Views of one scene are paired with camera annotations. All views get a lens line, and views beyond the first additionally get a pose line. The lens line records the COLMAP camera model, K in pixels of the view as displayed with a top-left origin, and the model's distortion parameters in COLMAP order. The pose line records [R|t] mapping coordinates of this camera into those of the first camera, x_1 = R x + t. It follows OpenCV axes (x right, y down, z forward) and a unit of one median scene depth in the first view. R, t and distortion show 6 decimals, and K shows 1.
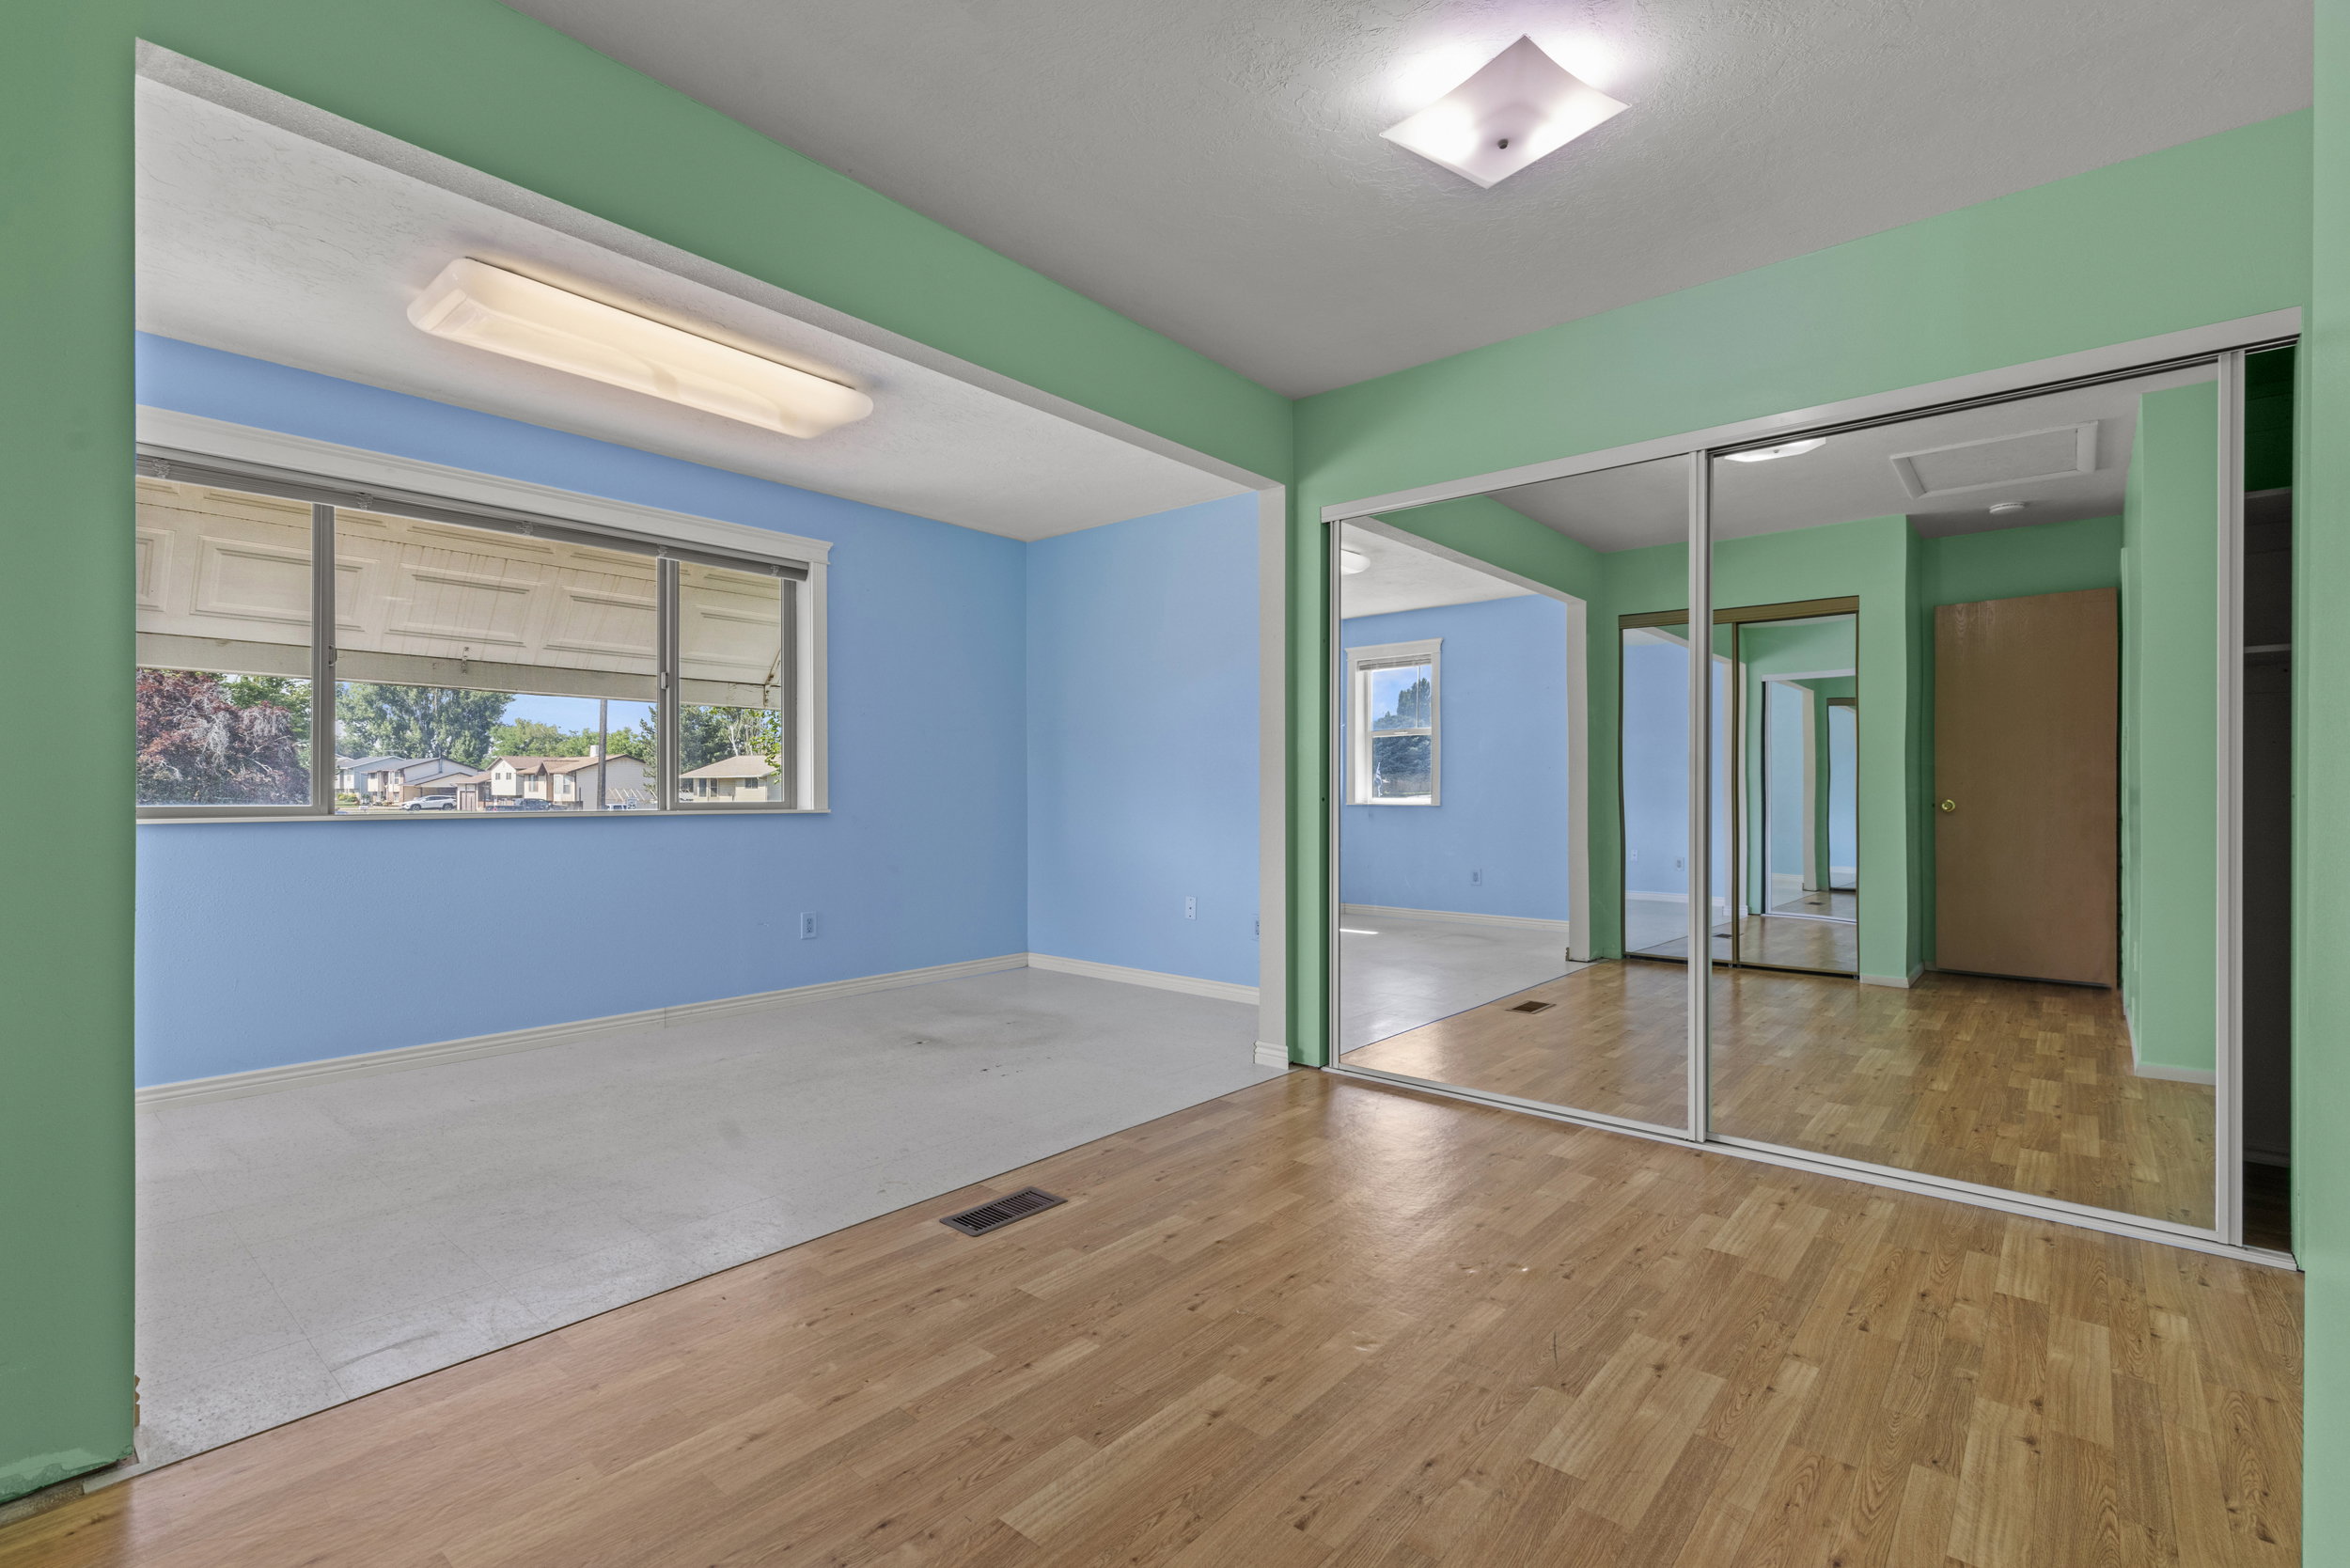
lens RADIAL K [[1075.5, 0, 1183.7], [0, 1075.5, 787.5], [0, 0, 1]] dist [0.004043, -0.000358]
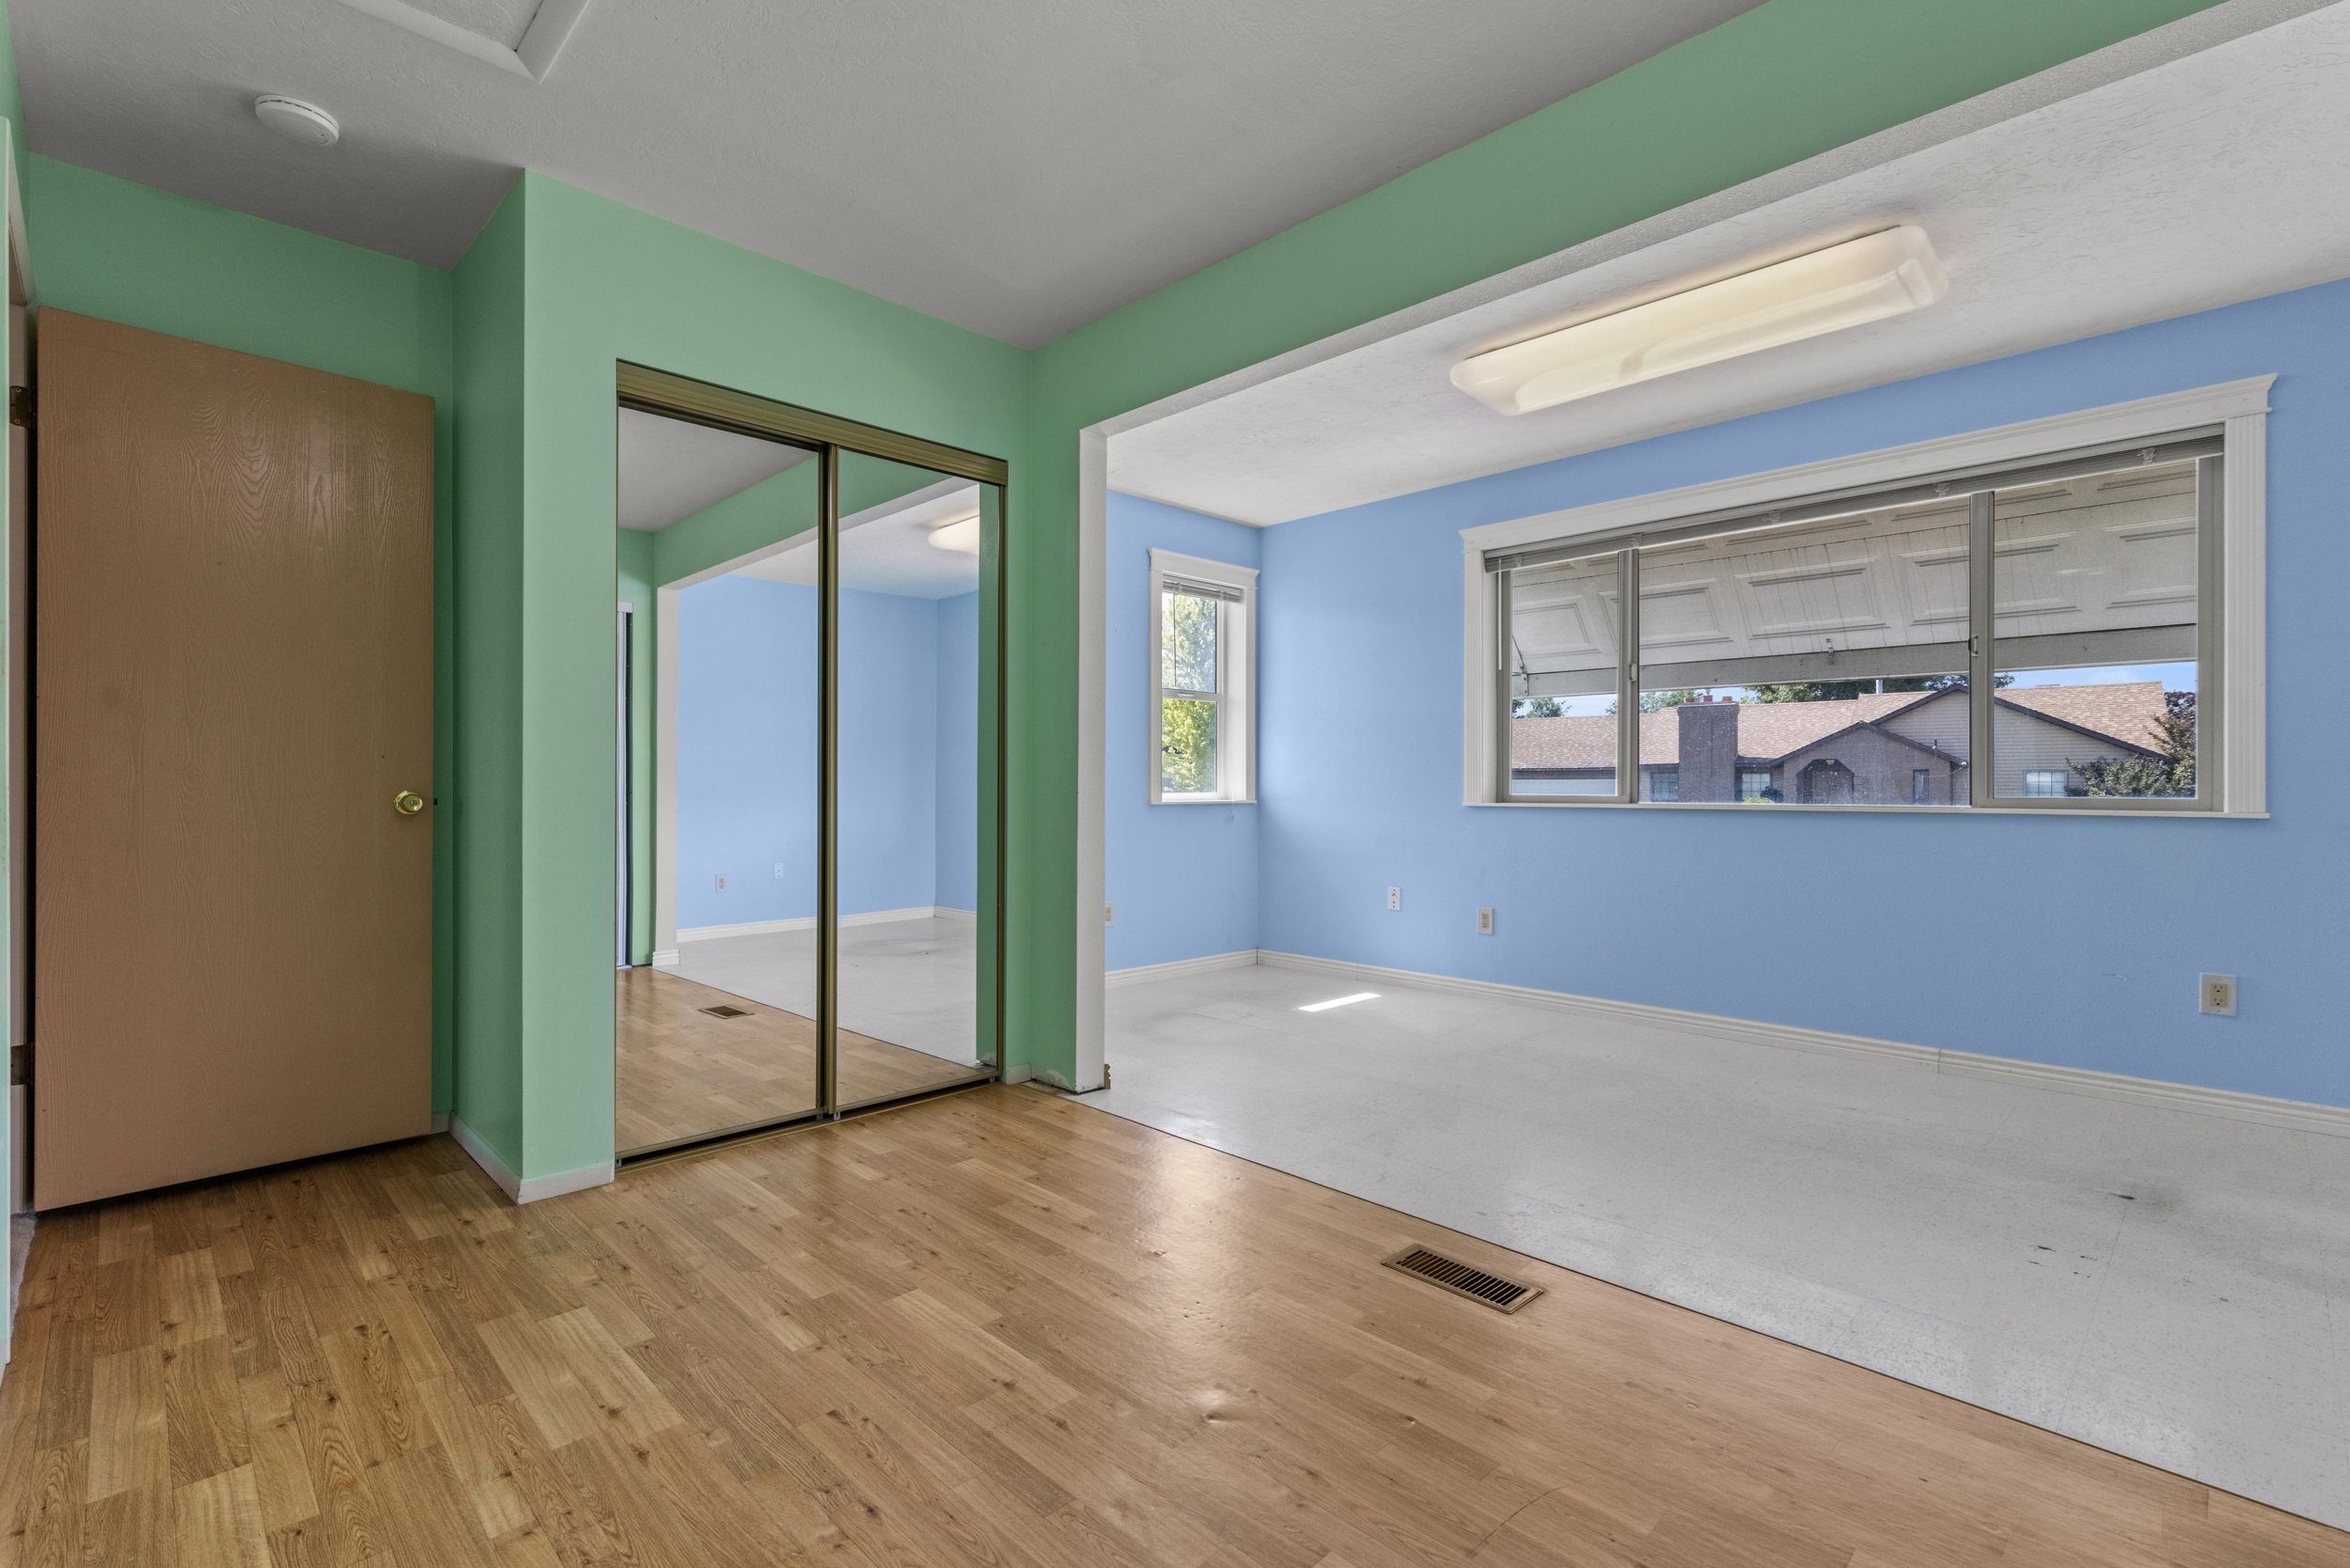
lens RADIAL K [[1132.1, 0, 1175.0], [0, 1132.1, 784.0], [0, 0, 1]] dist [0.010361, -0.000773]
pose [[-0.127837, -0.001951, -0.991793, 1.250675], [0.002988, 0.999993, -0.002352, 0.011741], [0.991791, -0.003264, -0.127830, 1.494187]]
